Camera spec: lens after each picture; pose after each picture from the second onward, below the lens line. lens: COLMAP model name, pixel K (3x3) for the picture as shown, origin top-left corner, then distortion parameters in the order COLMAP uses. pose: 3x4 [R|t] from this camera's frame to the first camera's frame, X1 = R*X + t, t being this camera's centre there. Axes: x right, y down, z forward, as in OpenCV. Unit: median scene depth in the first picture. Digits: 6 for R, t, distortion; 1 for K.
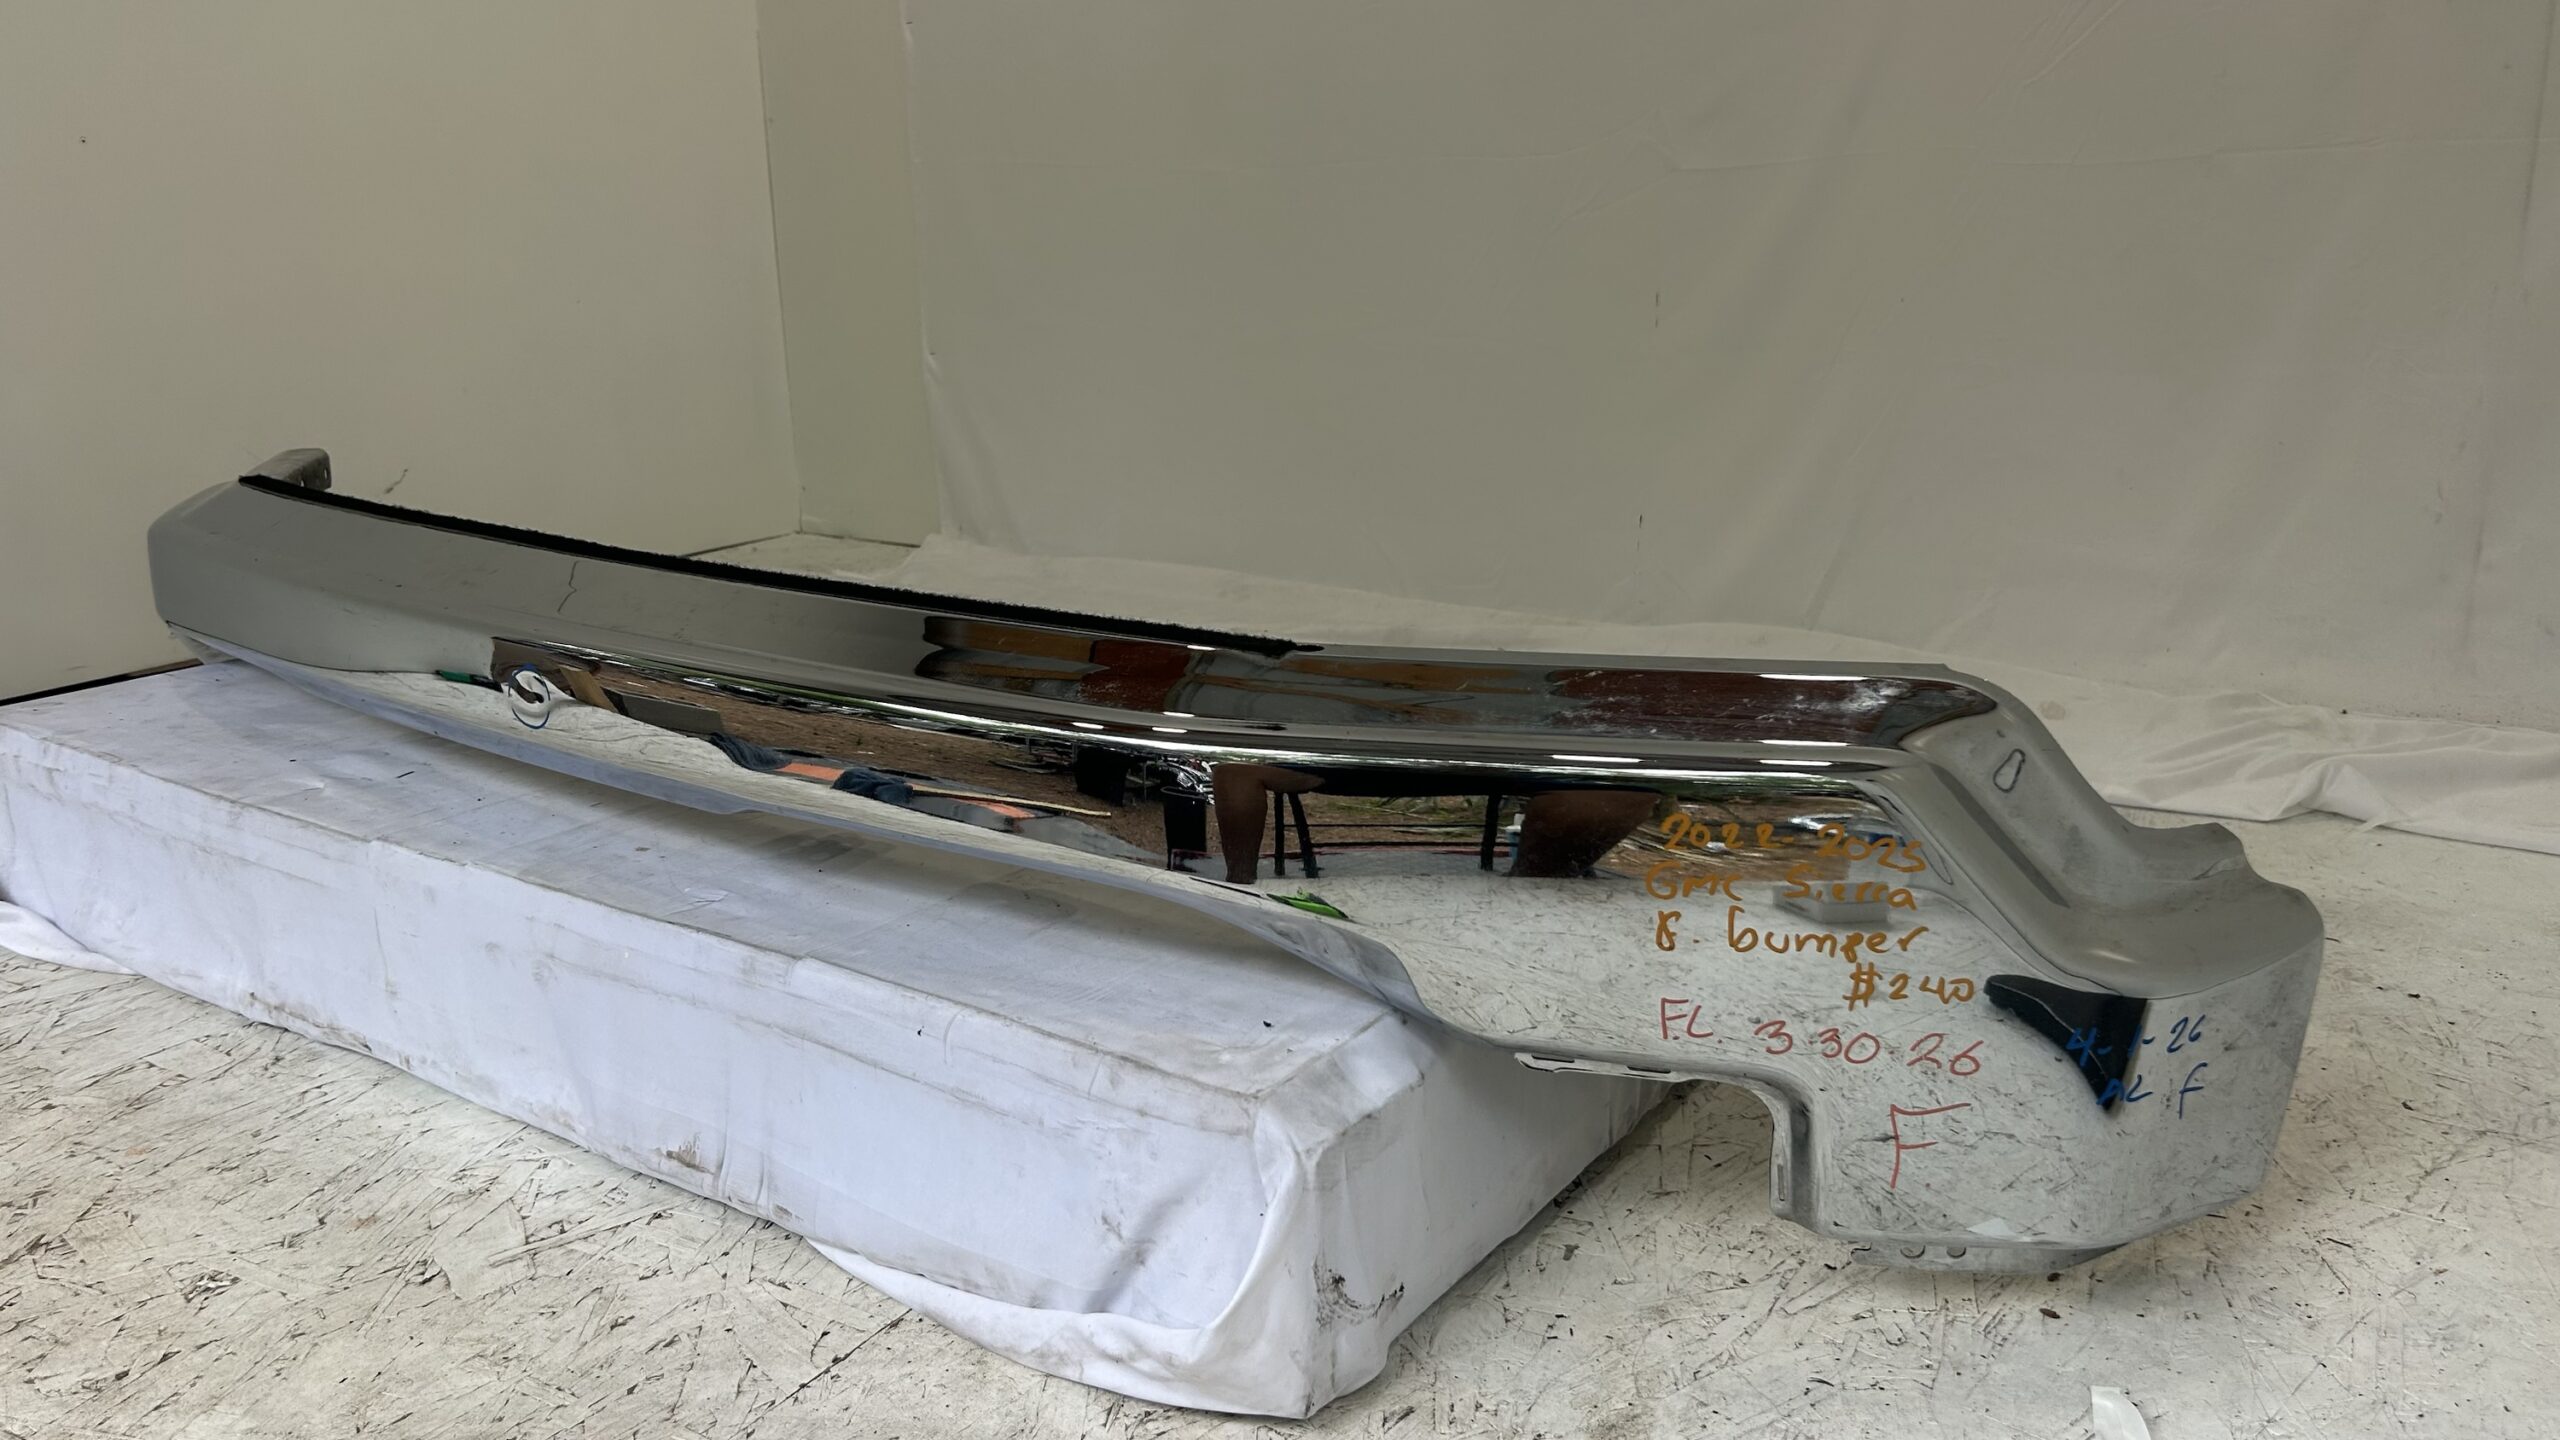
lens RADIAL K [[1921.4, 0, 1272.6], [0, 1921.4, 713.7], [0, 0, 1]] dist [0.032652, -0.039672]
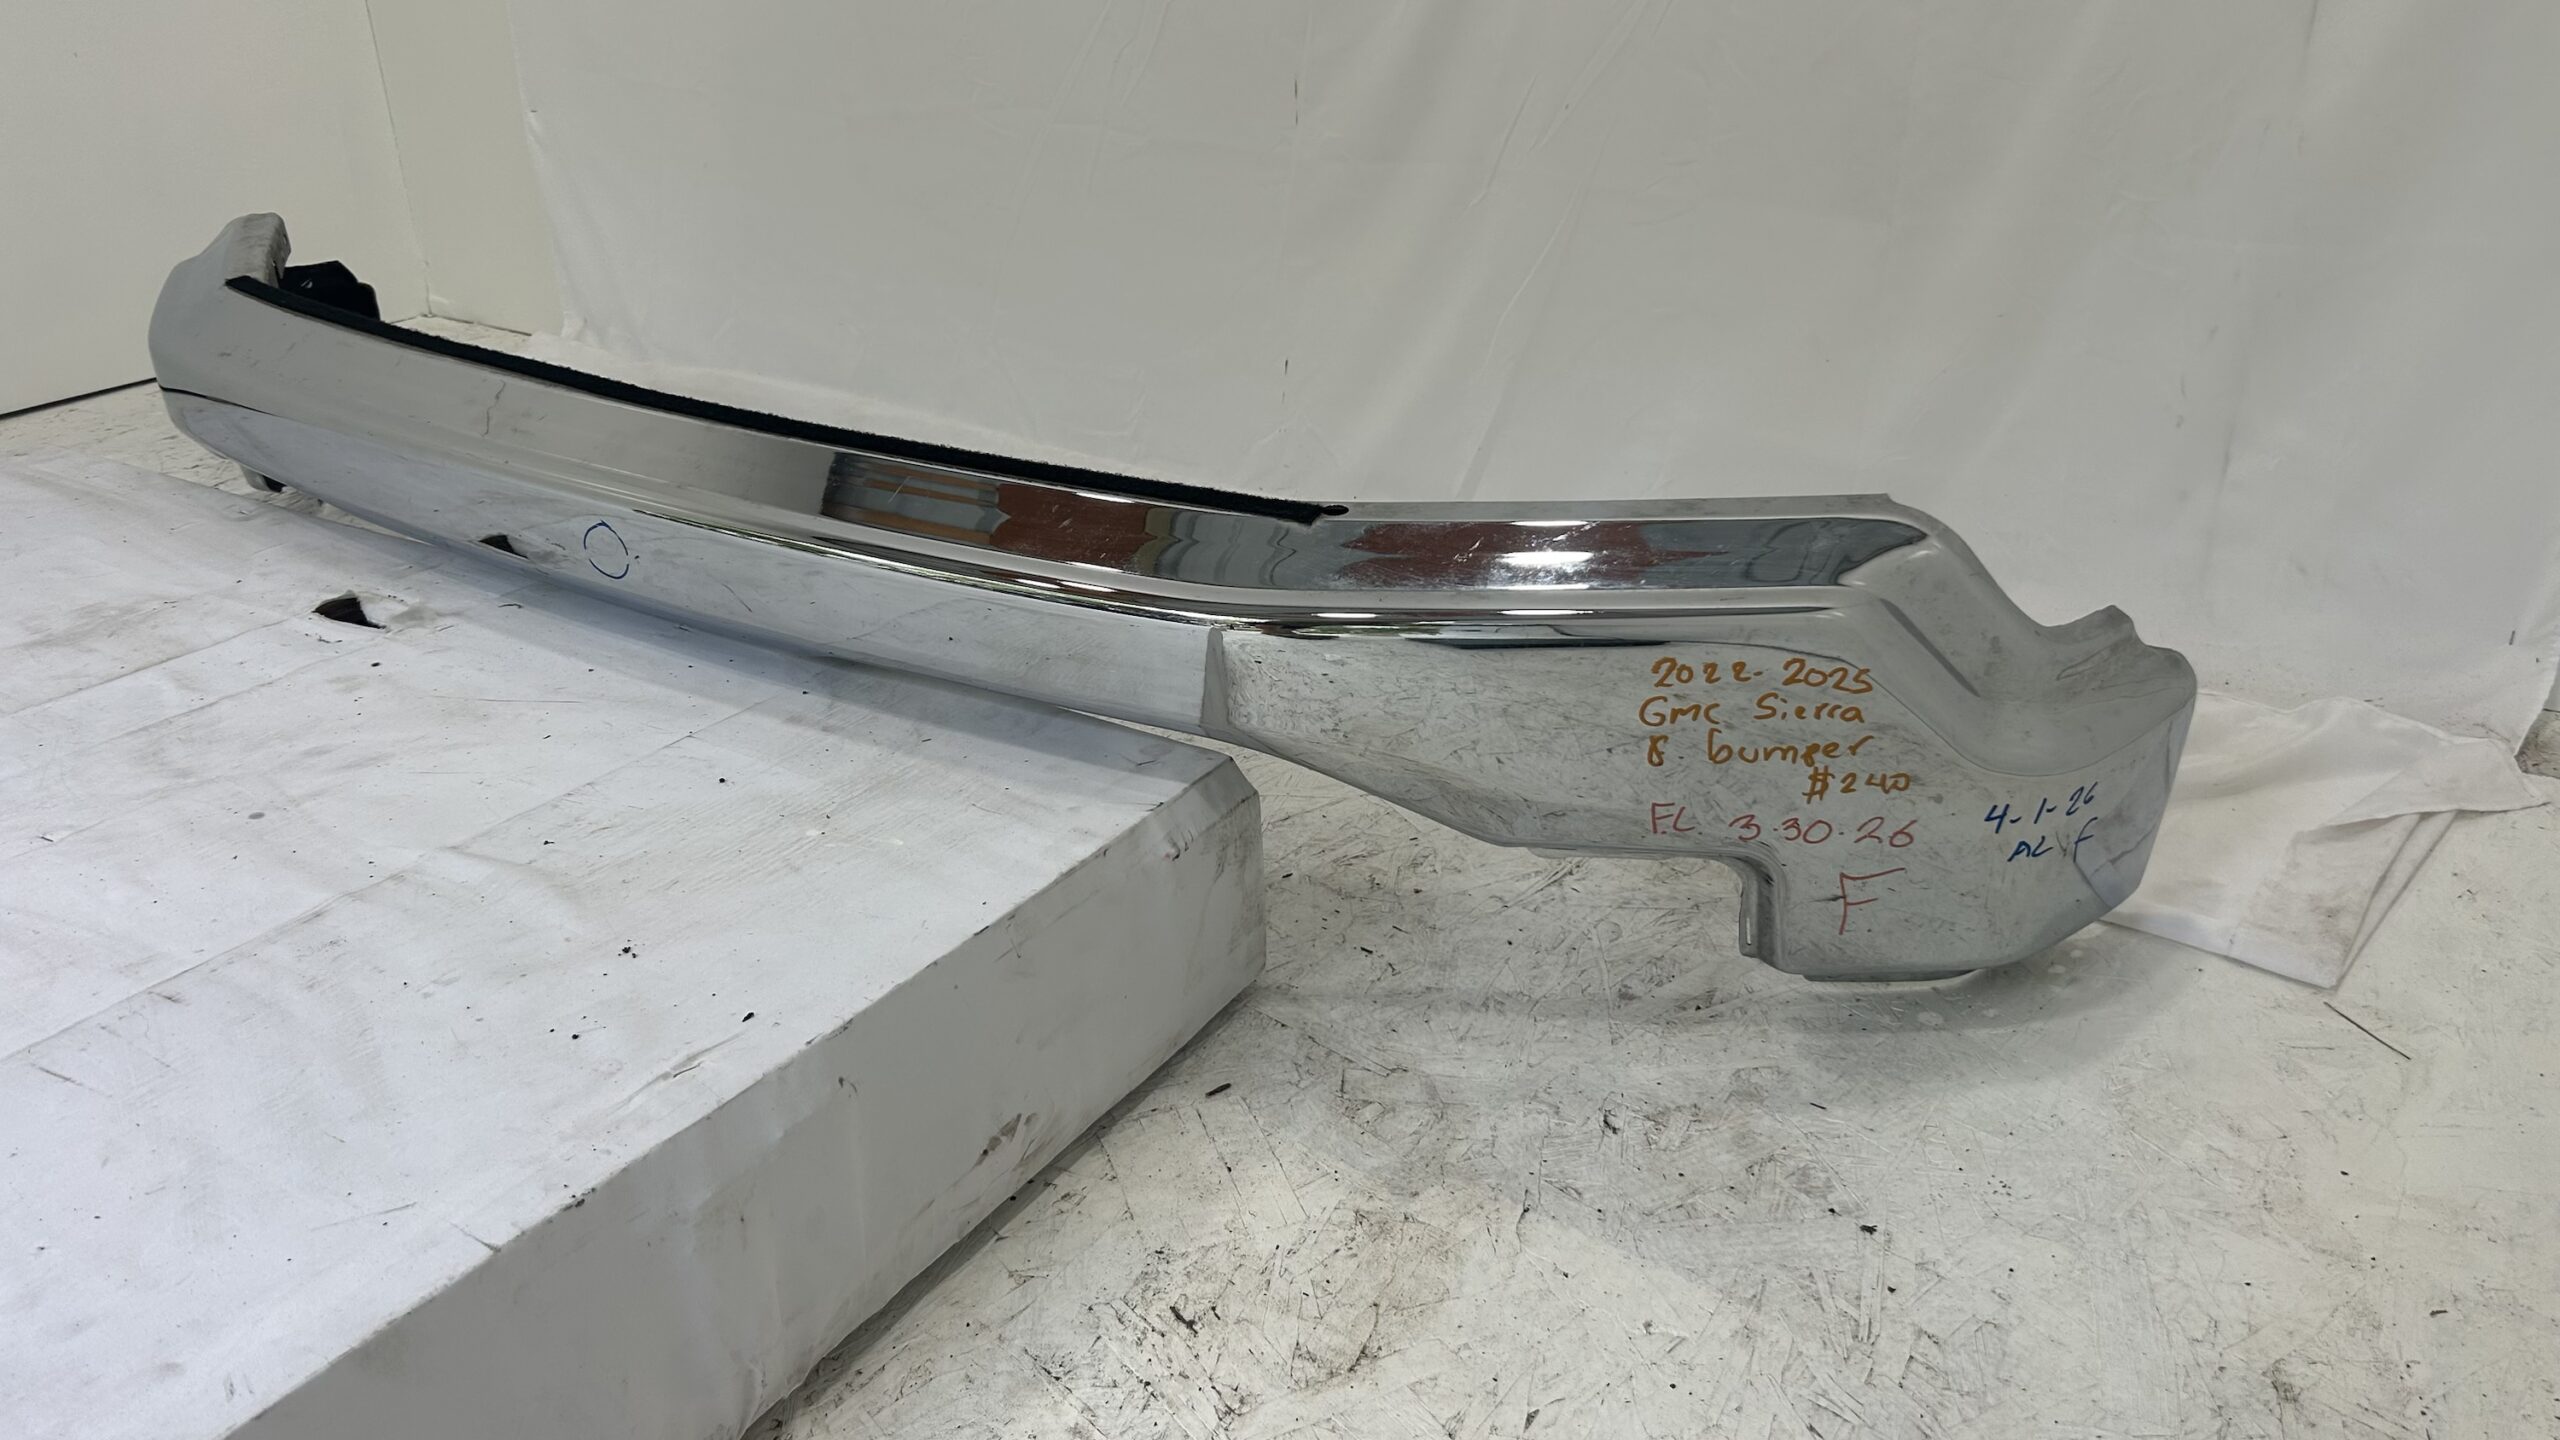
lens RADIAL K [[1921.4, 0, 1283.6], [0, 1921.4, 726.4], [0, 0, 1]] dist [0.032652, -0.039672]
pose [[0.996759, -0.069687, 0.040193, -0.071139], [0.058318, 0.970077, 0.235691, -0.194523], [-0.055415, -0.232583, 0.970996, -0.136087]]
